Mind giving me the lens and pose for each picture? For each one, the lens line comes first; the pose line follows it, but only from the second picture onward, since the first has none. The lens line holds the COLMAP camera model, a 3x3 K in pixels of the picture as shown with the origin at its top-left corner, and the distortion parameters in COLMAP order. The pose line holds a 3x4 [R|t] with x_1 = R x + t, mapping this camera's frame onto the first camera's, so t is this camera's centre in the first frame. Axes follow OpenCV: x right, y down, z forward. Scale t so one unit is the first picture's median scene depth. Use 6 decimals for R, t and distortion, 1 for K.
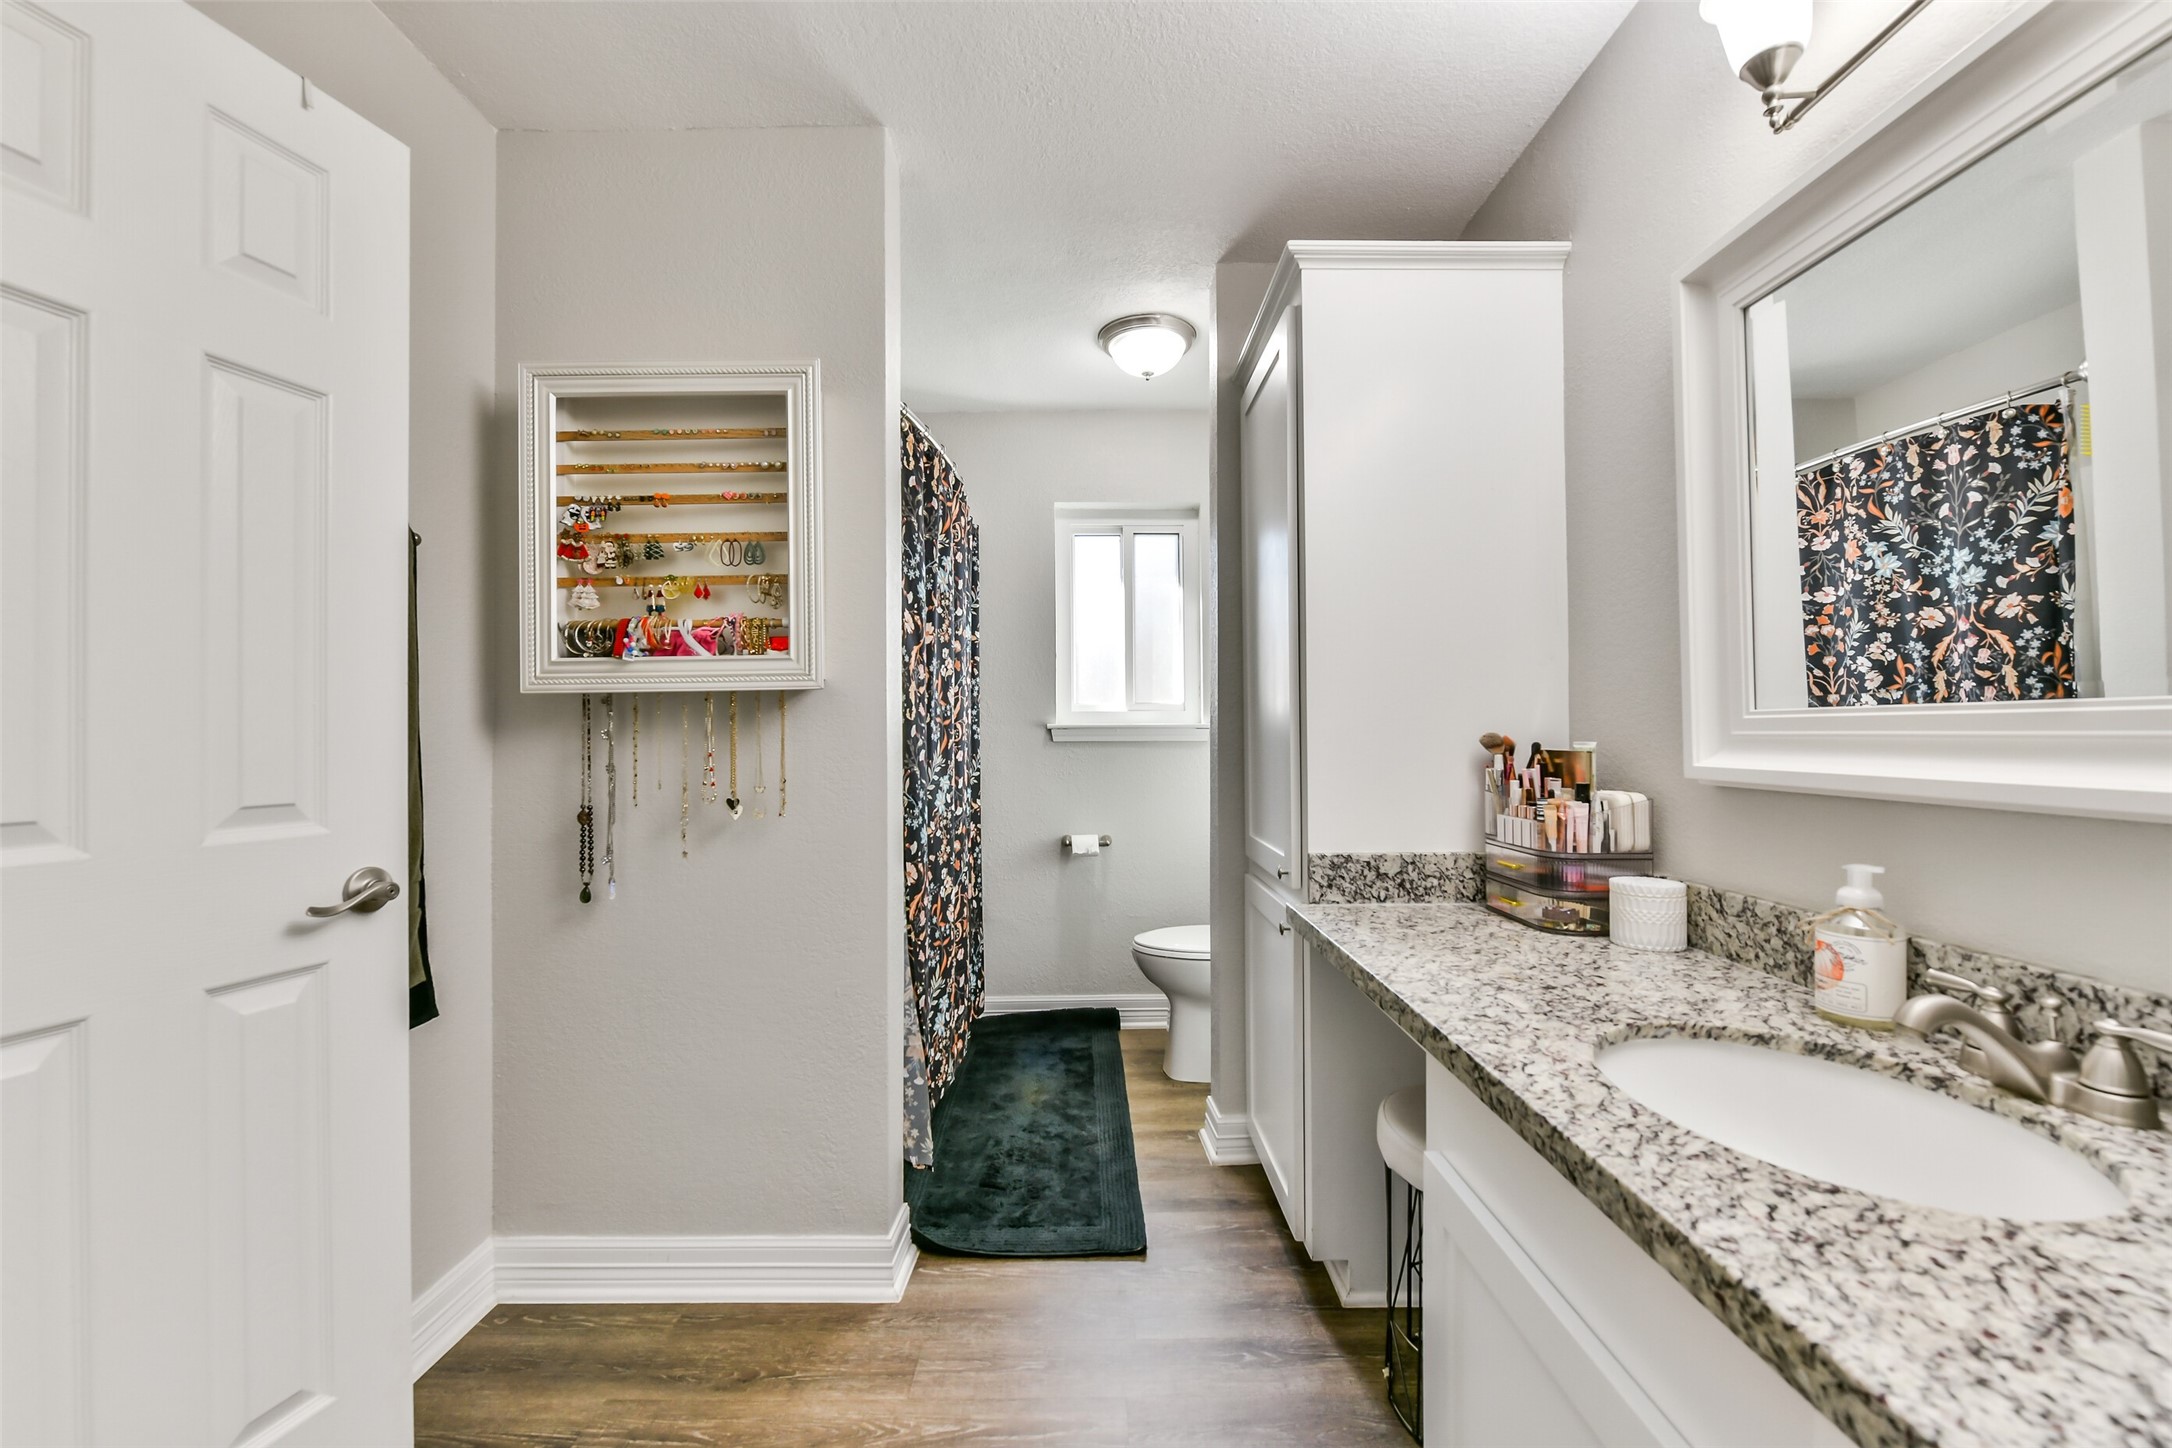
lens RADIAL K [[871.6, 0, 1090.7], [0, 871.6, 729.4], [0, 0, 1]] dist [-0.002767, -0.000600]
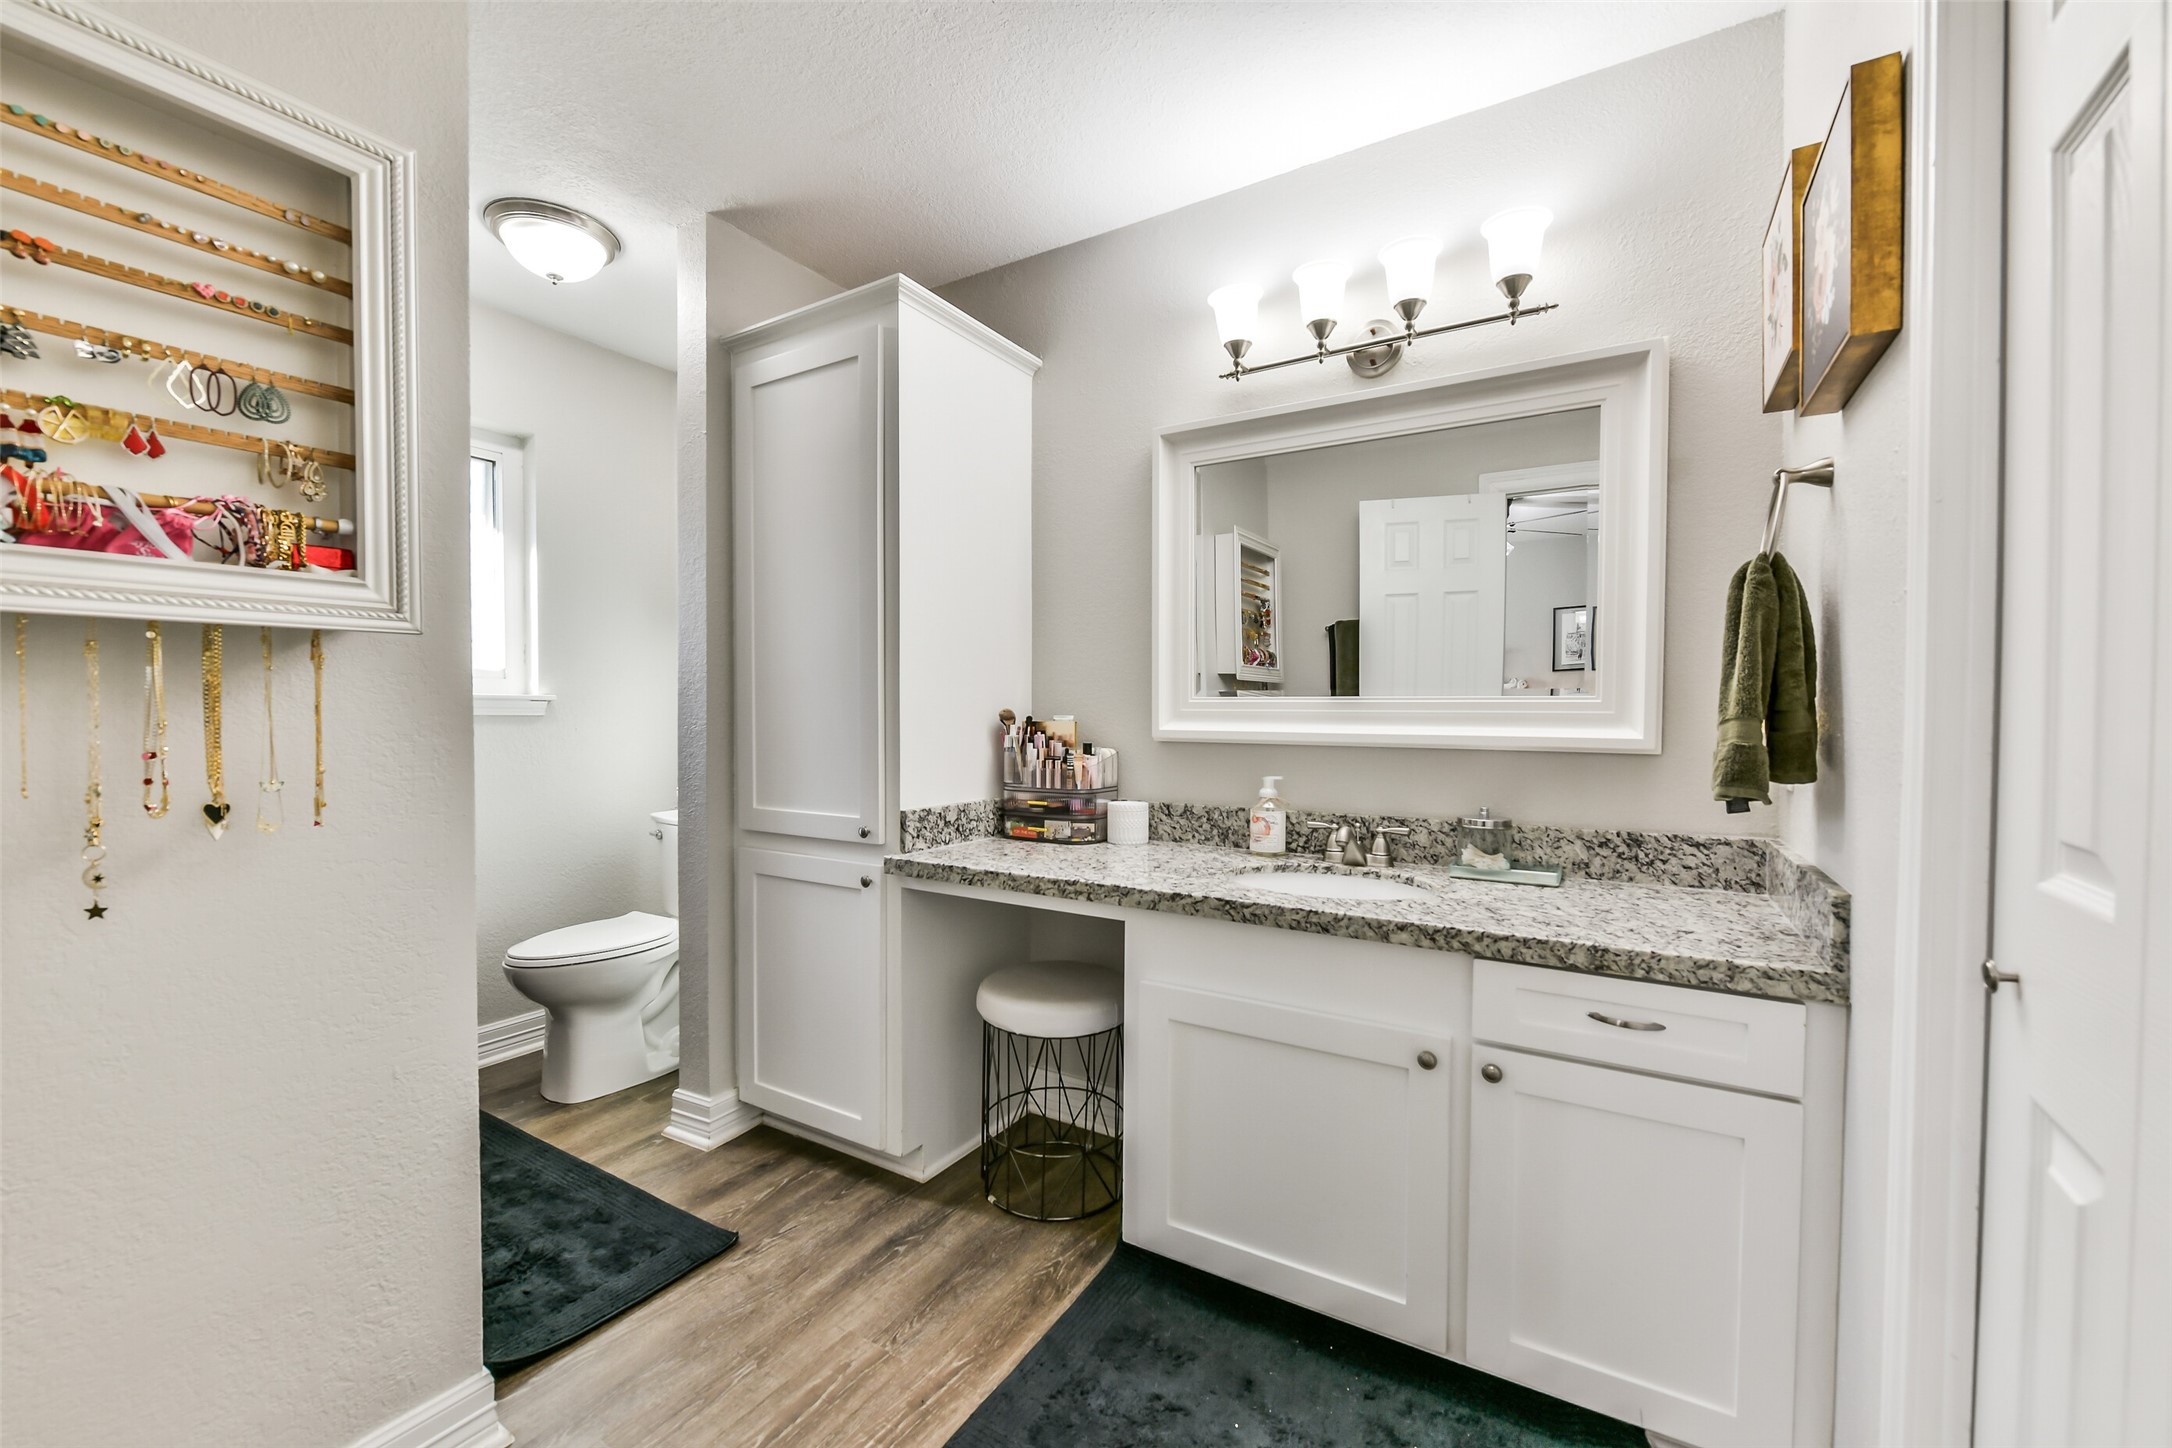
lens RADIAL K [[871.6, 0, 1090.7], [0, 871.6, 729.4], [0, 0, 1]] dist [-0.002767, -0.000600]
pose [[0.527563, -0.008316, 0.849475, -0.608936], [-0.011743, 0.999785, 0.017080, 0.011262], [-0.849435, -0.018986, 0.527352, 0.178034]]
